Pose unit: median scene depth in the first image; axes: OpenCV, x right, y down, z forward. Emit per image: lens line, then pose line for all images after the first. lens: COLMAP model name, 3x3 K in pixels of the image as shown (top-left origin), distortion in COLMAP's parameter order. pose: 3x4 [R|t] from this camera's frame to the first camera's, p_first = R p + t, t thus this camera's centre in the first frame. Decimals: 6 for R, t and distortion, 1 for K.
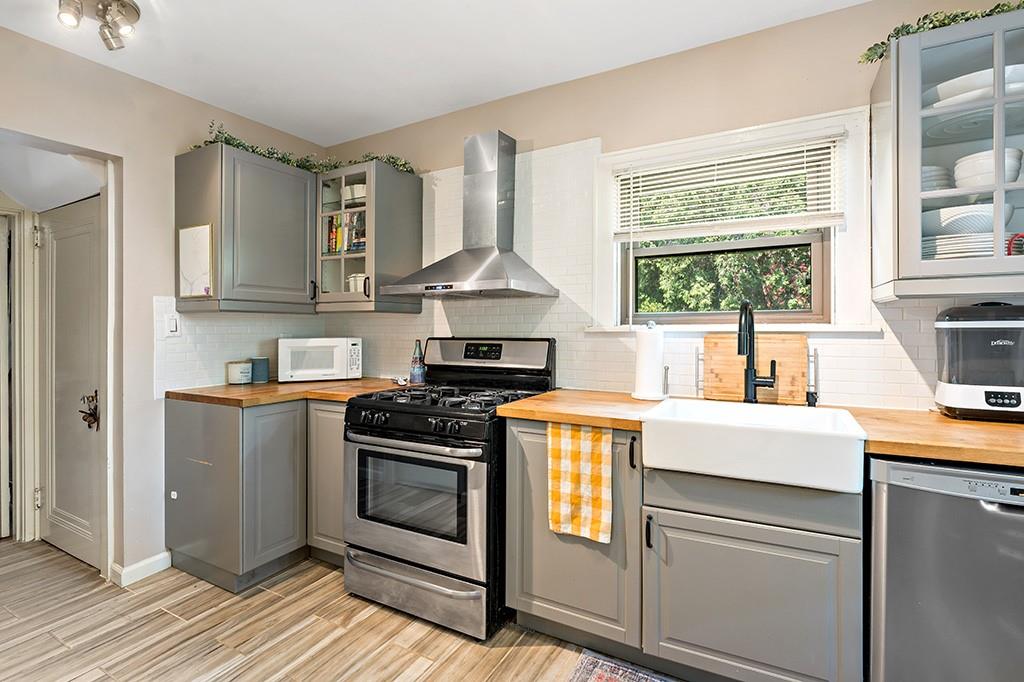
lens RADIAL K [[471.9, 0, 511.1], [0, 471.9, 329.4], [0, 0, 1]] dist [-0.002390, 0.000000]
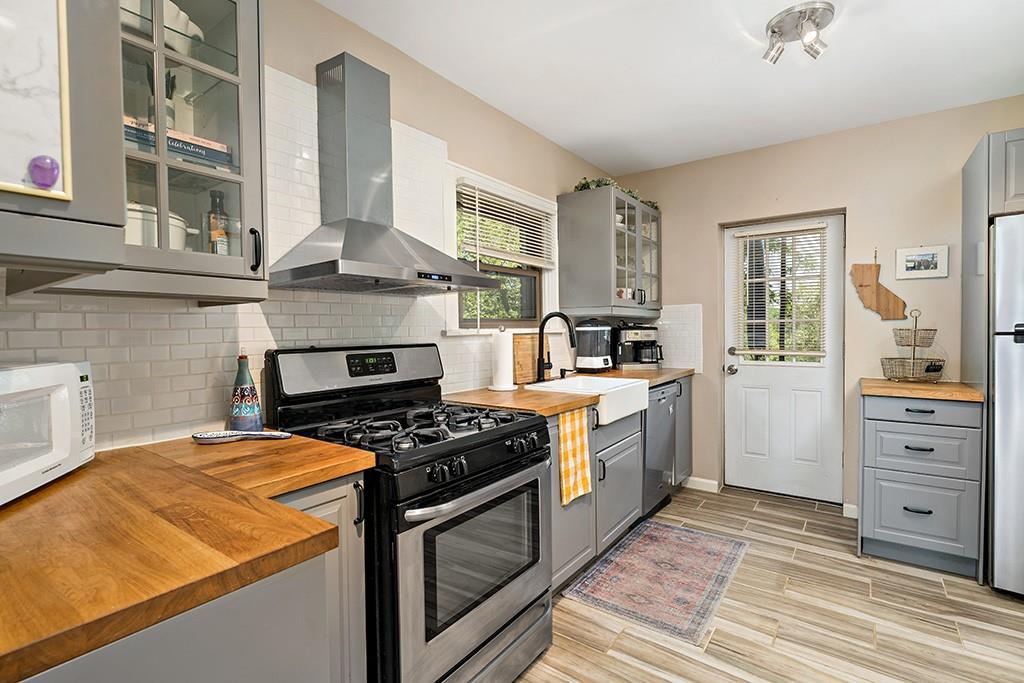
lens RADIAL K [[478.7, 0, 525.6], [0, 478.7, 344.1], [0, 0, 1]] dist [-0.001465, 0.000482]
pose [[0.126501, -0.029161, 0.991538, -0.997942], [0.012149, 0.999538, 0.027846, -0.003824], [-0.991892, 0.008524, 0.126797, 0.867512]]
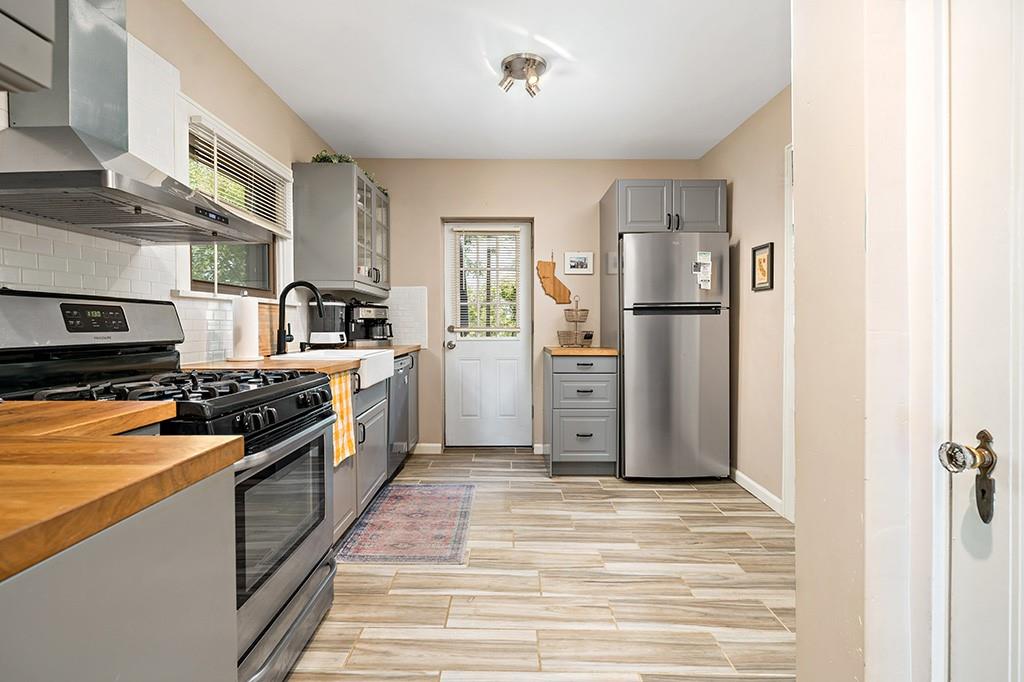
lens RADIAL K [[471.9, 0, 511.1], [0, 471.9, 329.4], [0, 0, 1]] dist [-0.002390, 0.000000]
pose [[-0.469326, -0.005903, 0.883005, -1.050220], [0.002268, 0.999966, 0.007890, 0.073081], [-0.883022, 0.005706, -0.469297, 1.067649]]
